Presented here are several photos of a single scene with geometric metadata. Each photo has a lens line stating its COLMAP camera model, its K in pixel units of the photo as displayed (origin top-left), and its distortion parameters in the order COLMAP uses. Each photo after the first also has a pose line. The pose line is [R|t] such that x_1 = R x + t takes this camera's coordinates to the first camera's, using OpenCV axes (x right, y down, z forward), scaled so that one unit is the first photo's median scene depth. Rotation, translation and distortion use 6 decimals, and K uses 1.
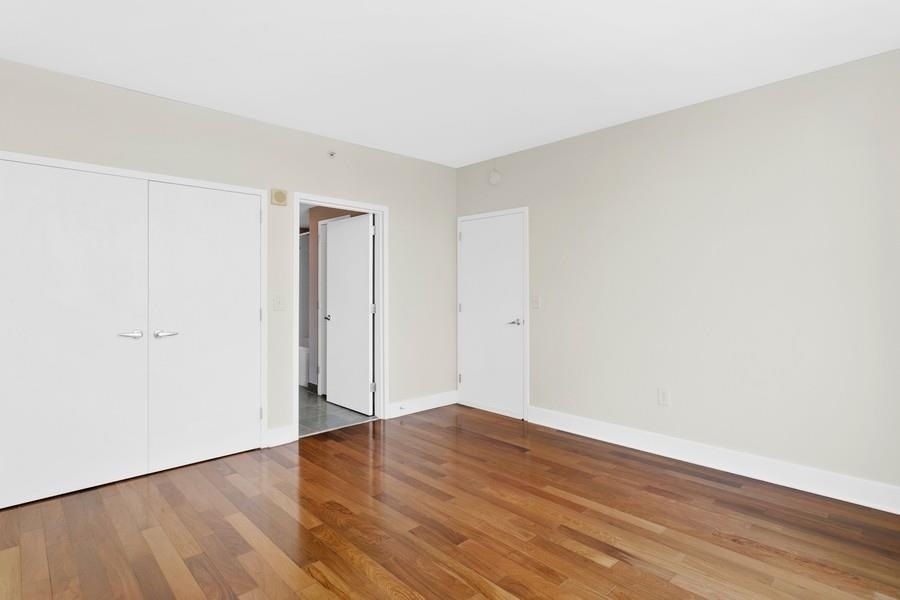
lens RADIAL K [[463.2, 0, 451.4], [0, 463.2, 287.9], [0, 0, 1]] dist [0.001247, 0.000246]
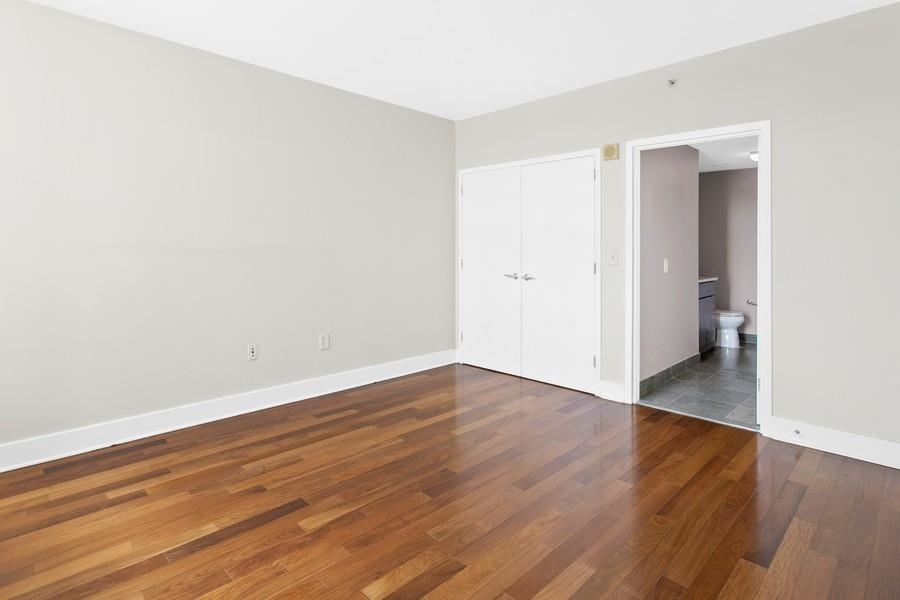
lens RADIAL K [[474.4, 0, 453.4], [0, 474.4, 251.2], [0, 0, 1]] dist [0.001786, 0.000372]
pose [[0.025608, 0.006893, -0.999648, 0.898120], [0.001383, 0.999975, 0.006931, 0.015327], [0.999671, -0.001560, 0.025597, 0.888615]]
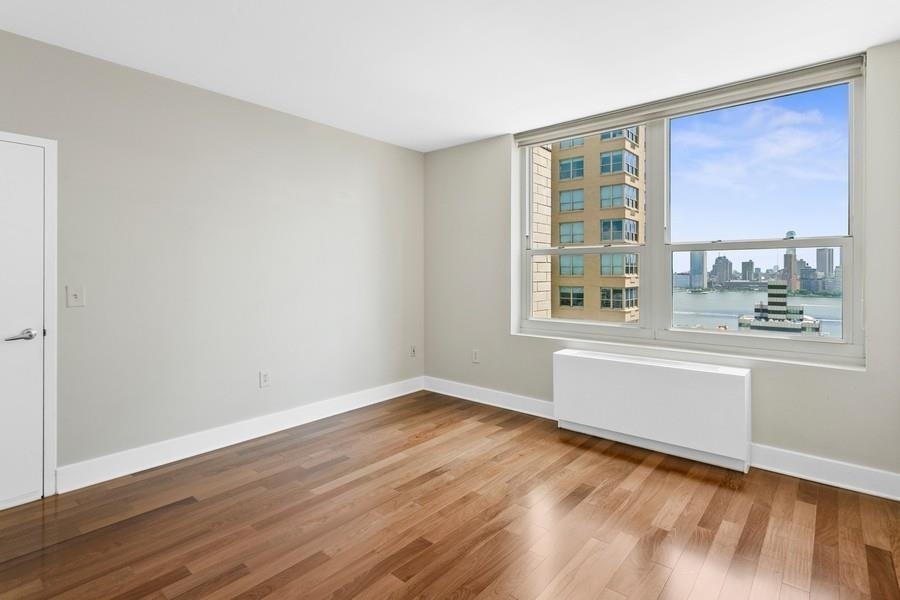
lens RADIAL K [[453.2, 0, 450.6], [0, 453.2, 271.6], [0, 0, 1]] dist [0.001678, 0.000178]
pose [[-0.107703, 0.001213, 0.994182, -0.797129], [-0.006321, 0.999978, -0.001905, -0.011108], [-0.994163, -0.006489, -0.107693, 0.910629]]
